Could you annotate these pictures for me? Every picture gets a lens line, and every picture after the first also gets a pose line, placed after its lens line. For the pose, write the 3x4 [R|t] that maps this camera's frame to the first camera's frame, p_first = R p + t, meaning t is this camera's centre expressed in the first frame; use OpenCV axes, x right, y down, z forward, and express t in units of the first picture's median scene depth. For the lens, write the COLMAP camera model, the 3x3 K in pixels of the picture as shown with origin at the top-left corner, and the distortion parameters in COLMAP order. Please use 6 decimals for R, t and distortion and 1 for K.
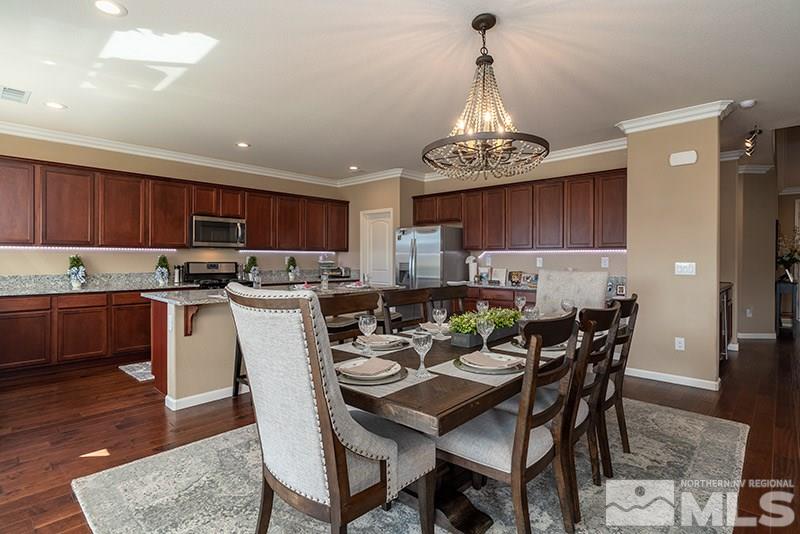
lens RADIAL K [[401.4, 0, 399.7], [0, 401.4, 262.4], [0, 0, 1]] dist [-0.013025, 0.002611]
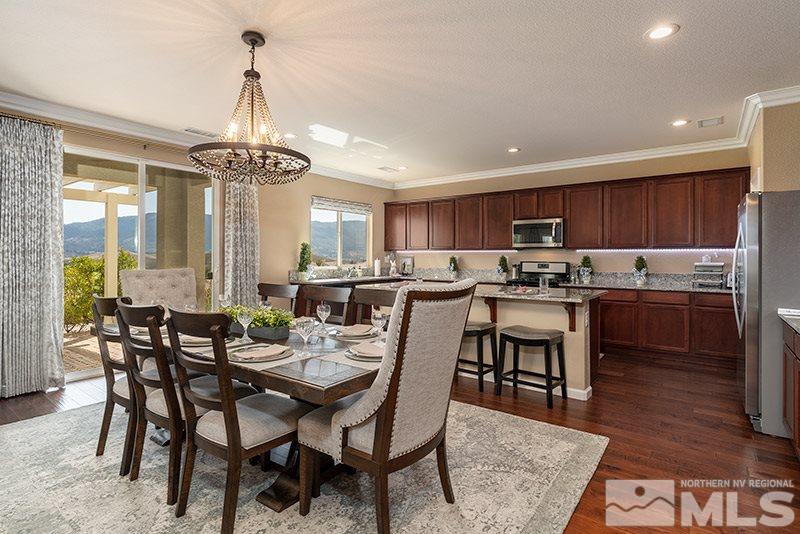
lens RADIAL K [[401.4, 0, 405.1], [0, 401.4, 255.7], [0, 0, 1]] dist [-0.013025, 0.002611]
pose [[0.116977, -0.005522, -0.993119, 0.543483], [-0.012756, 0.999894, -0.007063, -0.004702], [0.993053, 0.013495, 0.116894, 0.527426]]
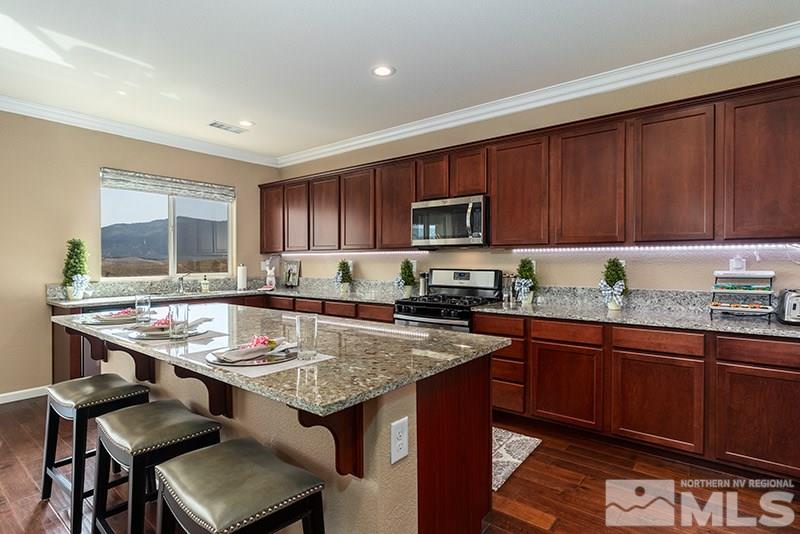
lens RADIAL K [[401.4, 0, 399.2], [0, 401.4, 267.7], [0, 0, 1]] dist [-0.013025, 0.002611]
pose [[0.102609, 0.013685, -0.994628, 0.173573], [-0.007698, 0.999886, 0.012963, -0.010686], [0.994692, 0.006327, 0.102703, 0.847957]]
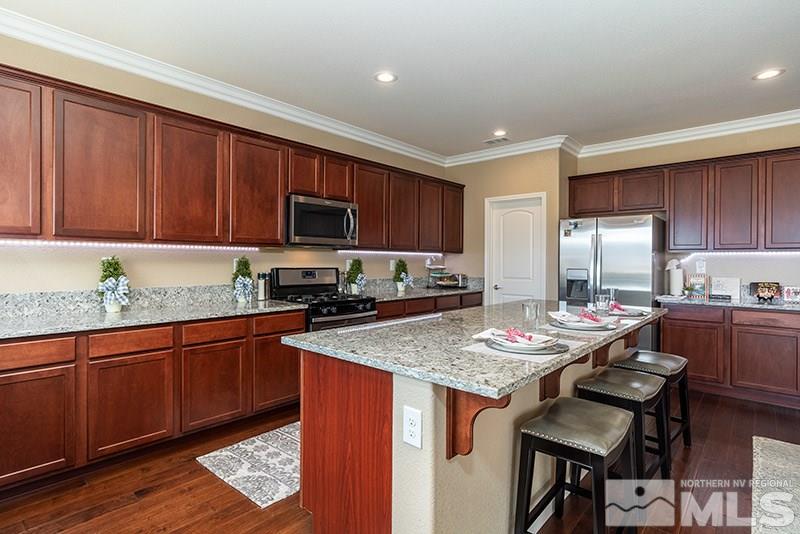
lens RADIAL K [[401.4, 0, 402.3], [0, 401.4, 264.8], [0, 0, 1]] dist [-0.013025, 0.002611]
pose [[0.999575, 0.001587, 0.029118, -0.338376], [-0.001555, 0.999998, -0.001129, -0.005320], [-0.029120, 0.001083, 0.999575, 0.340894]]
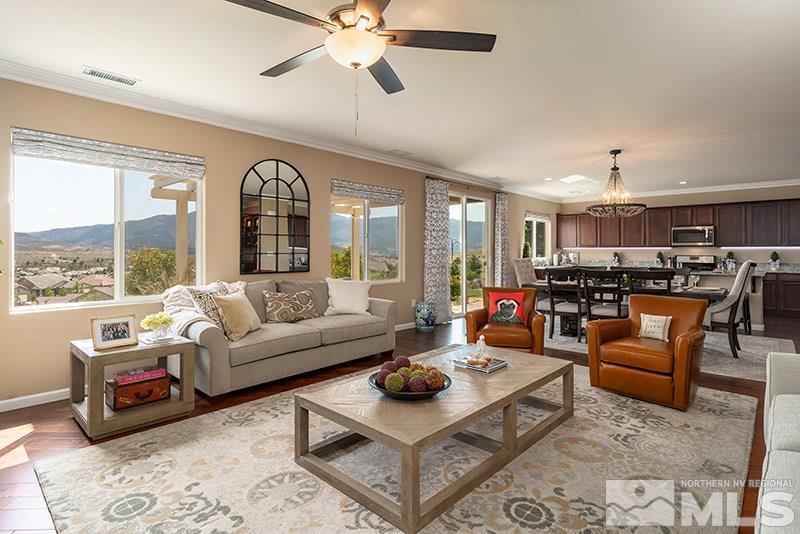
lens RADIAL K [[401.4, 0, 389.4], [0, 401.4, 248.4], [0, 0, 1]] dist [-0.013025, 0.002611]
pose [[-0.006011, -0.013616, -0.999889, 1.078761], [-0.014281, 0.999806, -0.013529, 0.009771], [0.999880, 0.014198, -0.006205, -0.155553]]
